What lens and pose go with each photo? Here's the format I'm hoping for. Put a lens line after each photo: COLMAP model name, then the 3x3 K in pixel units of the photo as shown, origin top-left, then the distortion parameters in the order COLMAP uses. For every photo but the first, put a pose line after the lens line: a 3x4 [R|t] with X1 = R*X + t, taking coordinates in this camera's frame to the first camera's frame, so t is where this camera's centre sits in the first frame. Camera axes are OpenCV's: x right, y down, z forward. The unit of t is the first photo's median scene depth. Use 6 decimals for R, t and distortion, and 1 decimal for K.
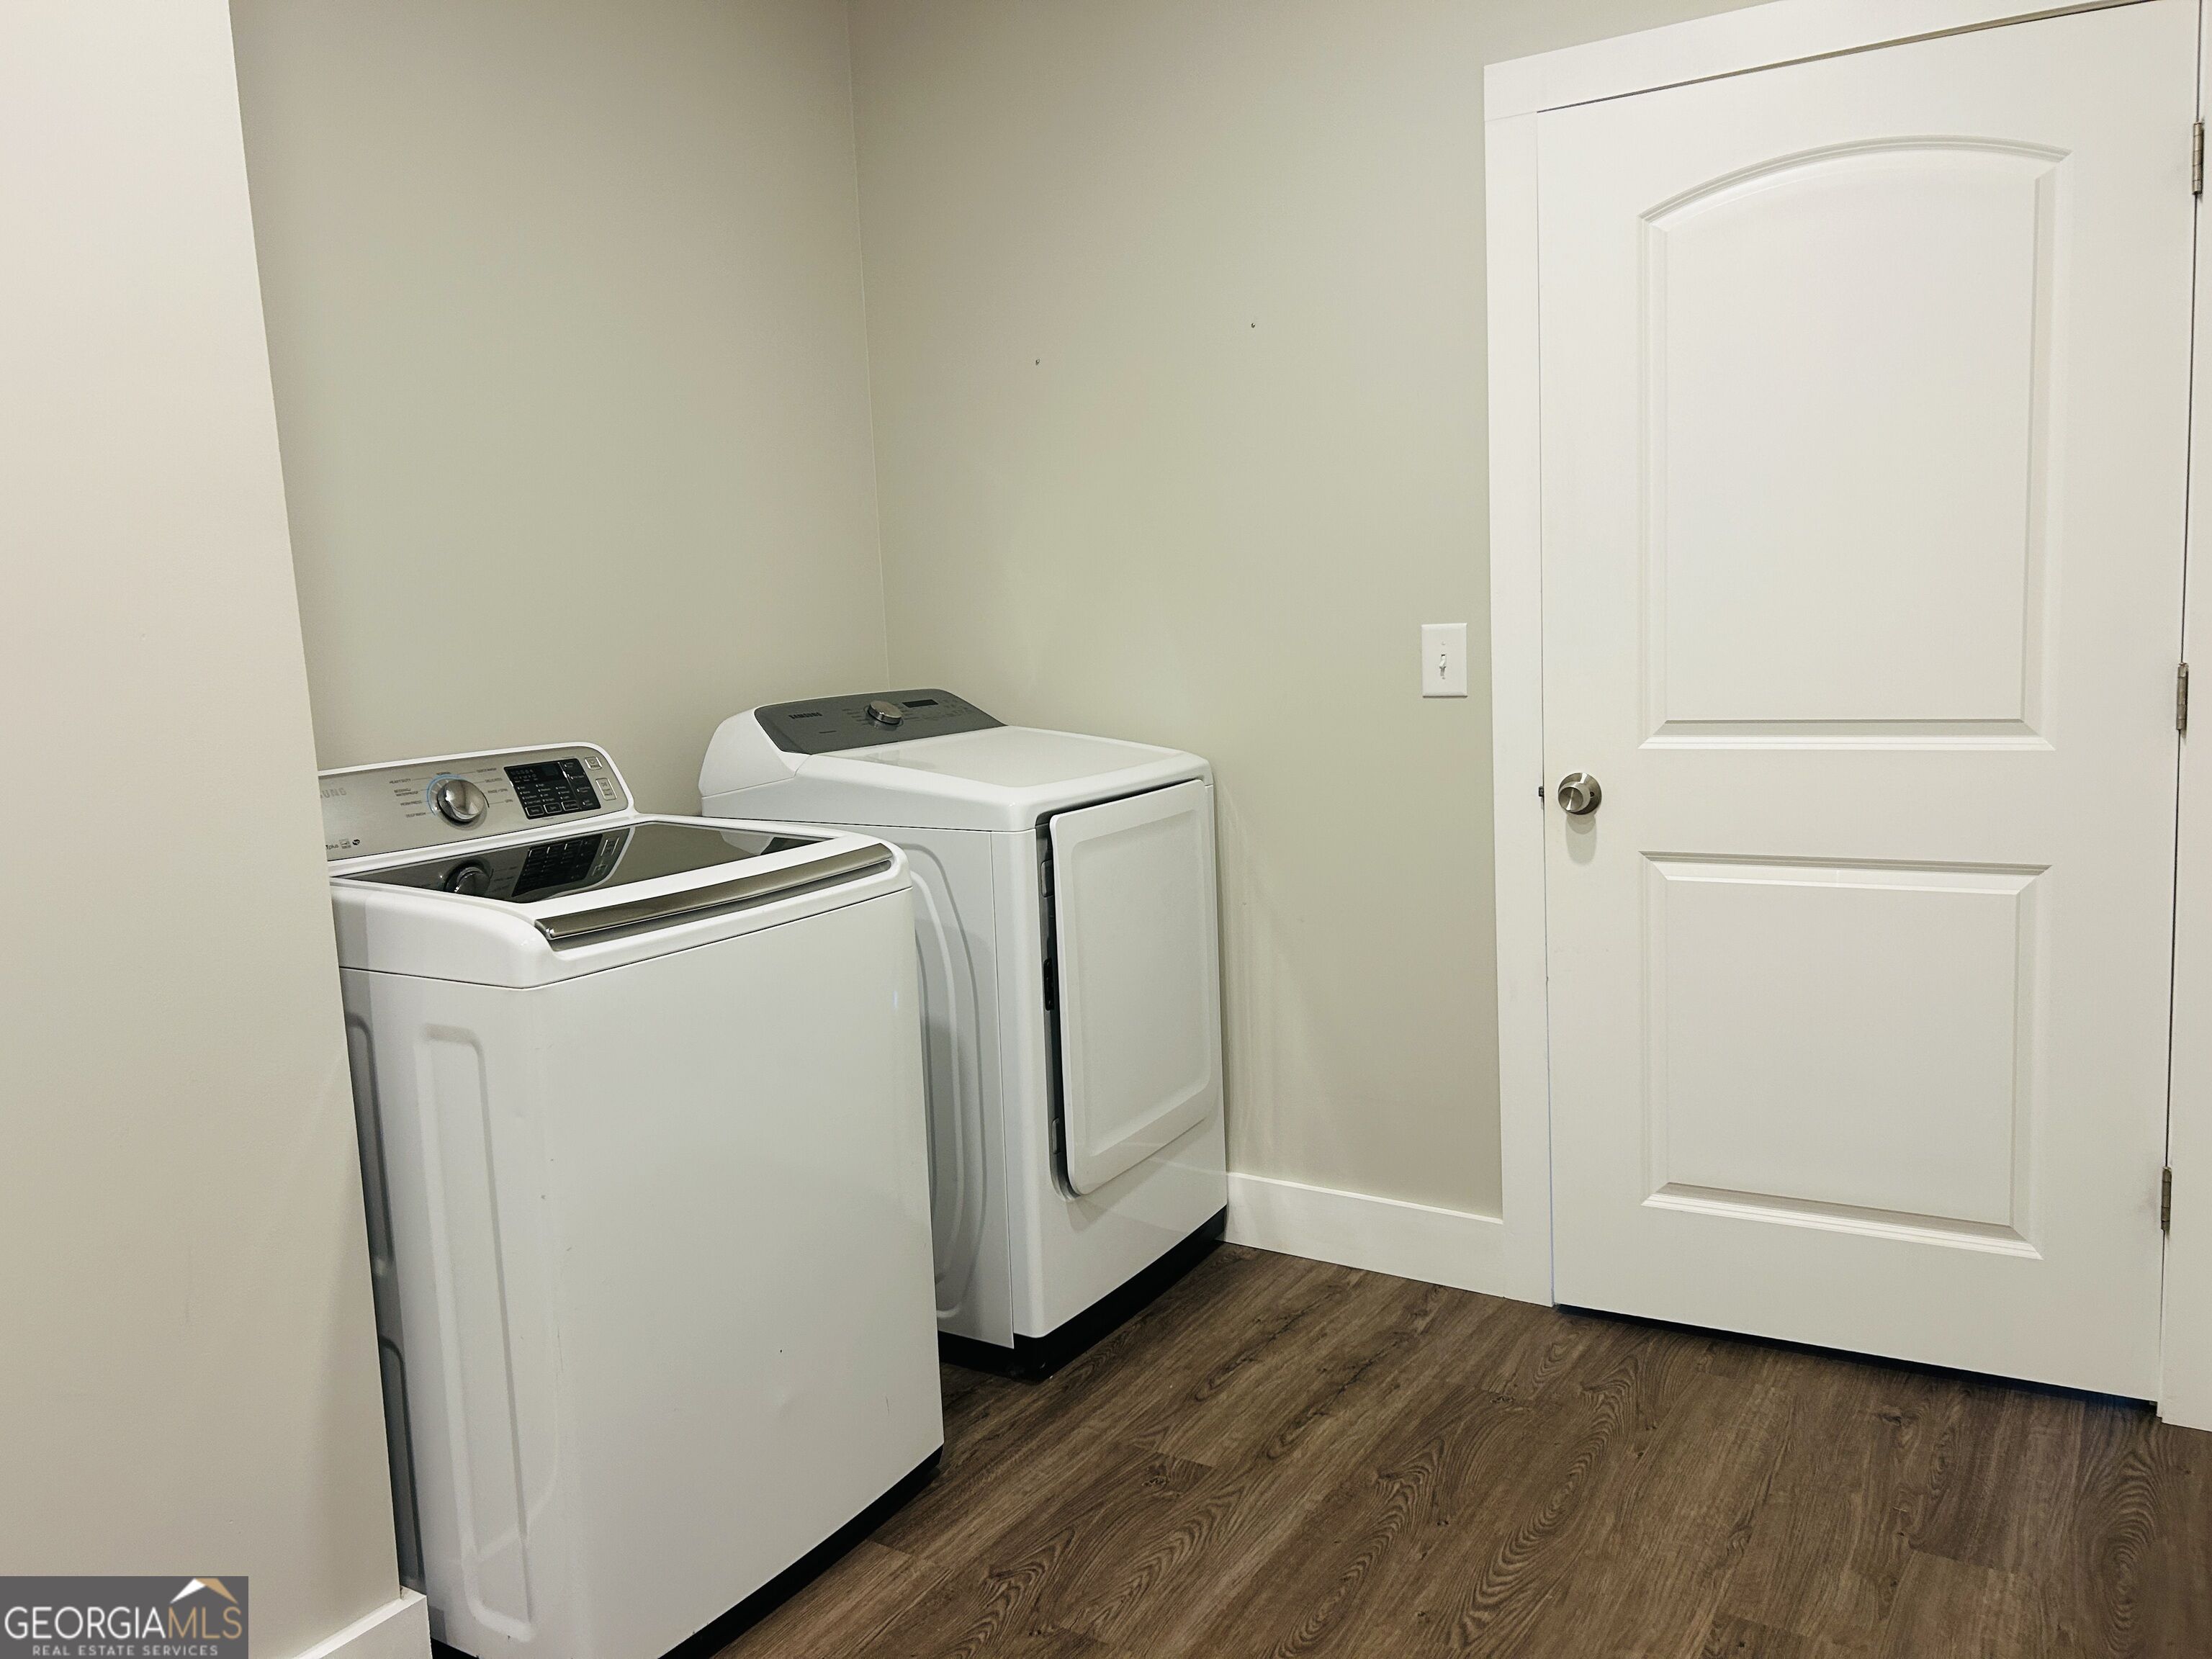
lens RADIAL K [[1702.9, 0, 1109.1], [0, 1702.9, 799.2], [0, 0, 1]] dist [-0.006523, -0.003723]
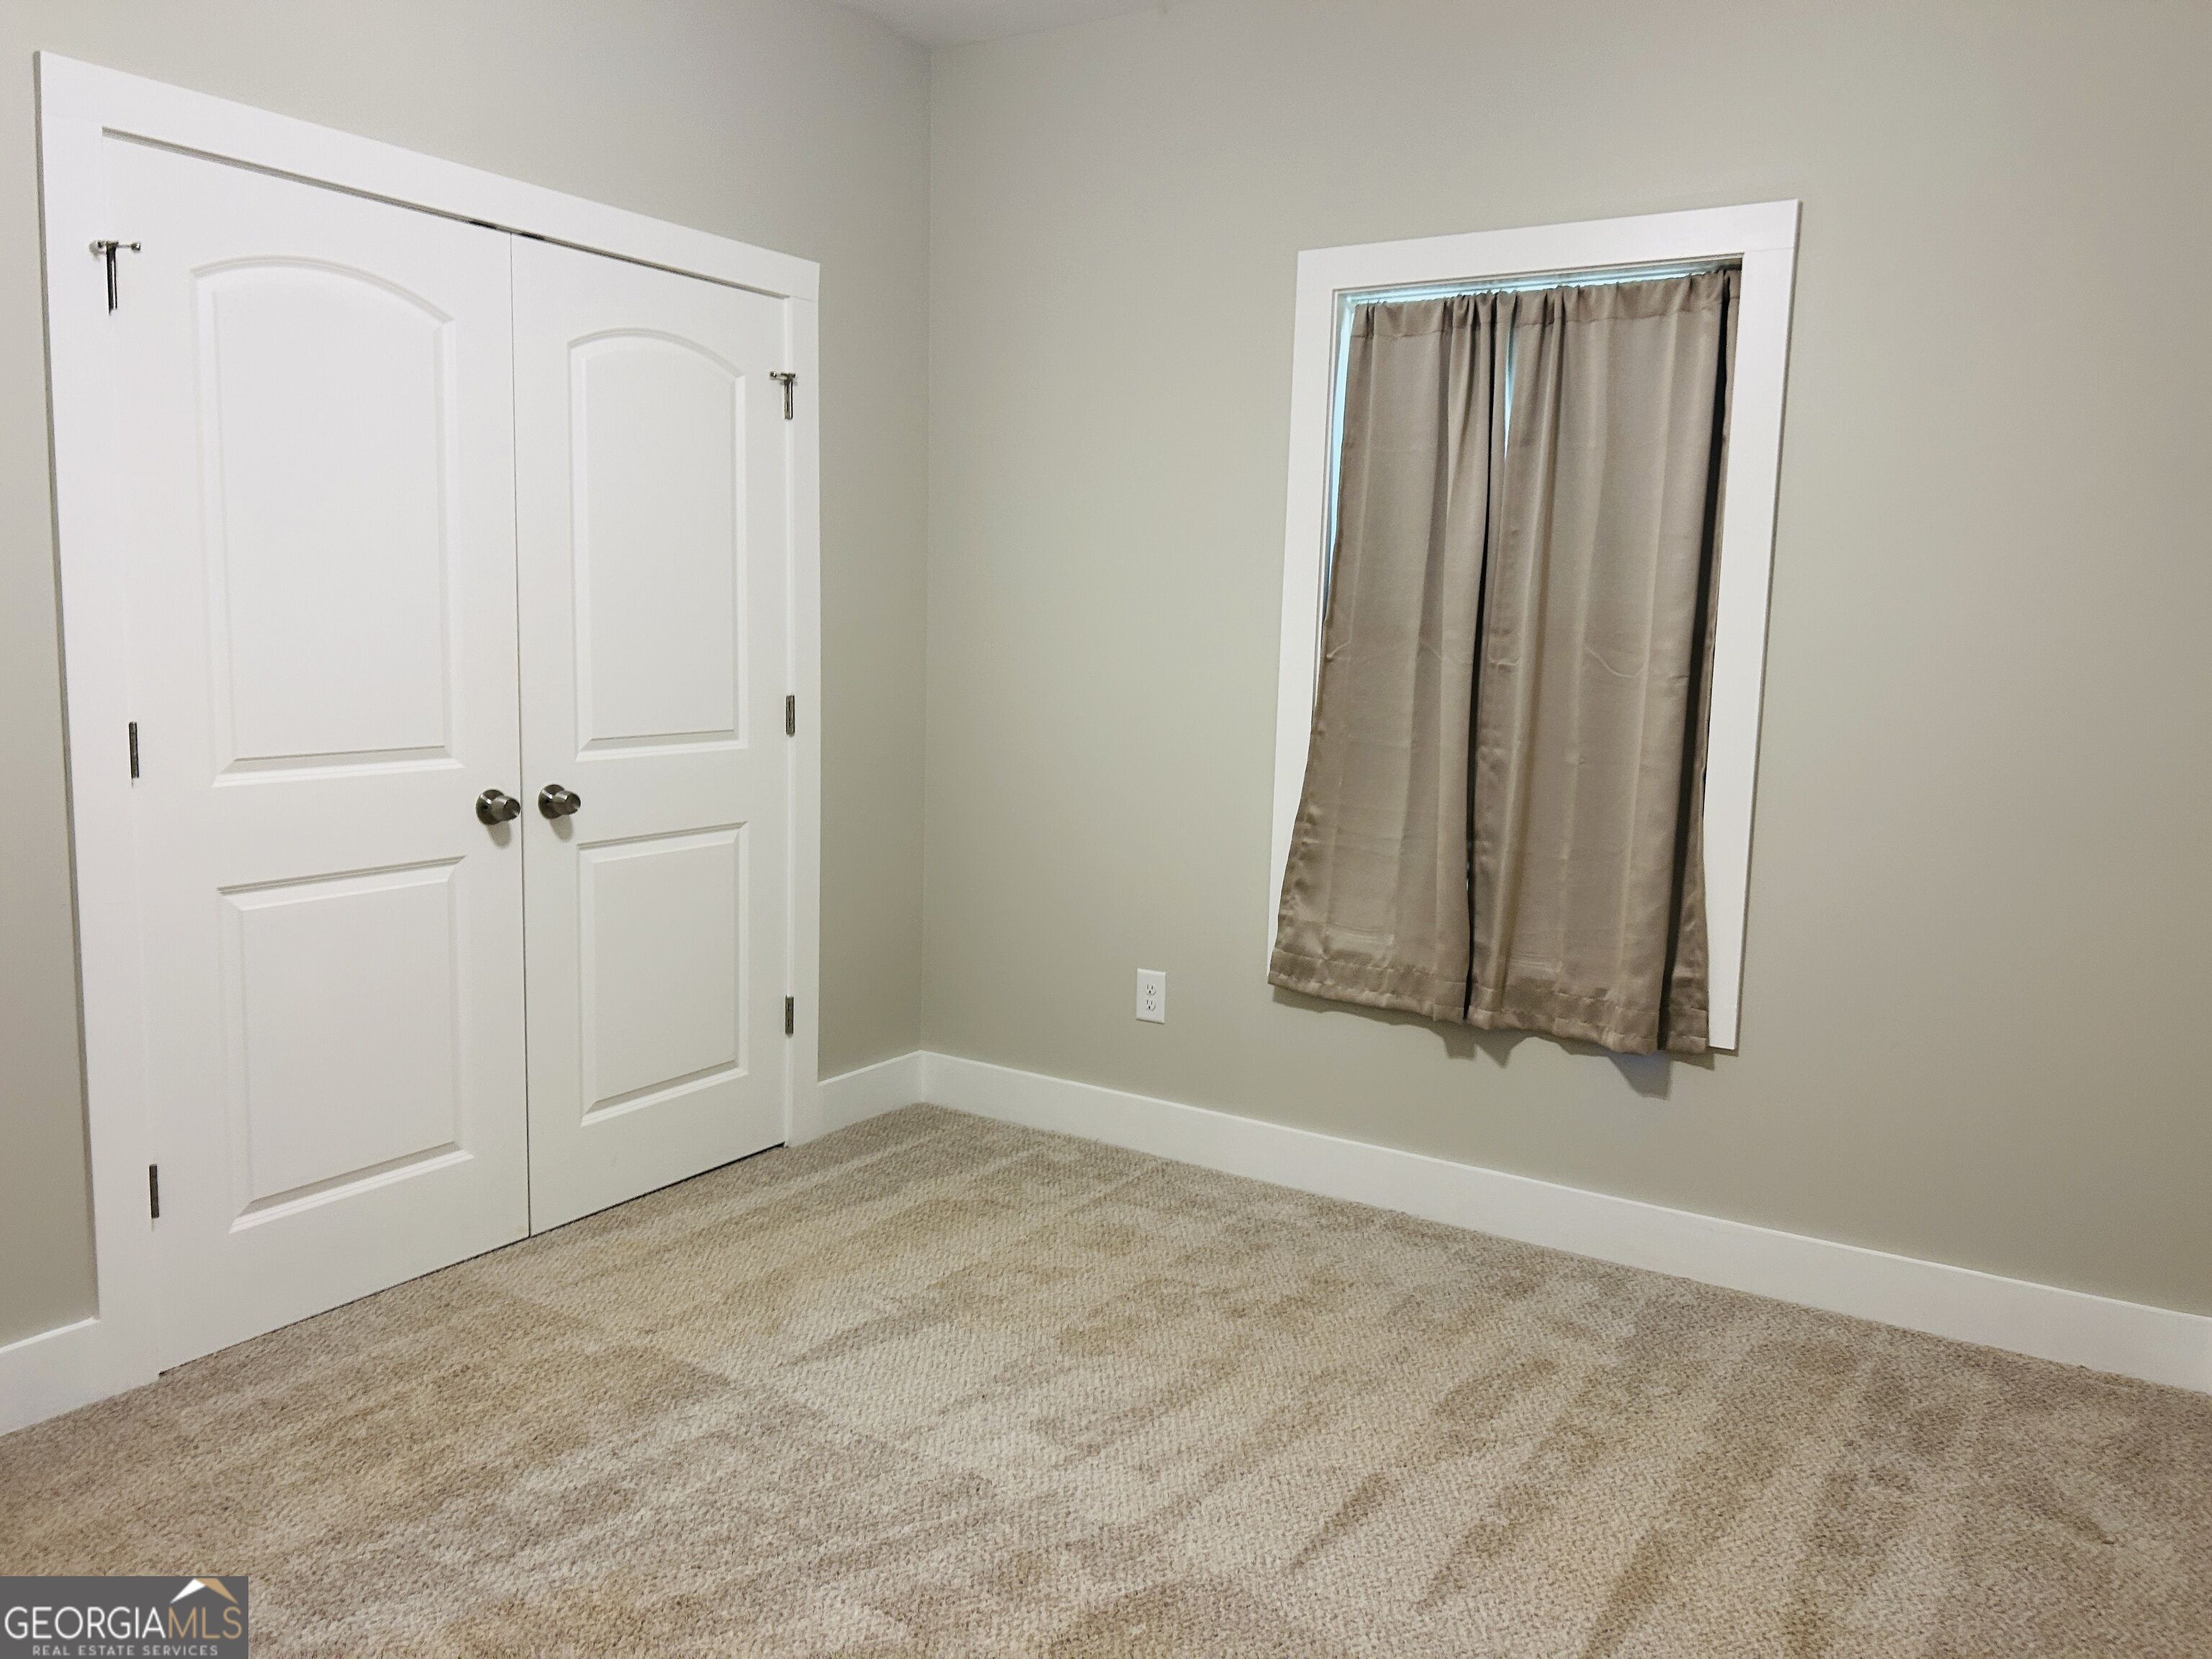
lens RADIAL K [[1684.3, 0, 1106.0], [0, 1684.3, 829.5], [0, 0, 1]] dist [0.076892, -0.096079]
pose [[0.031642, -0.073504, 0.996793, -0.723204], [0.106057, 0.991909, 0.069777, -0.019761], [-0.993857, 0.103509, 0.039181, 0.438634]]
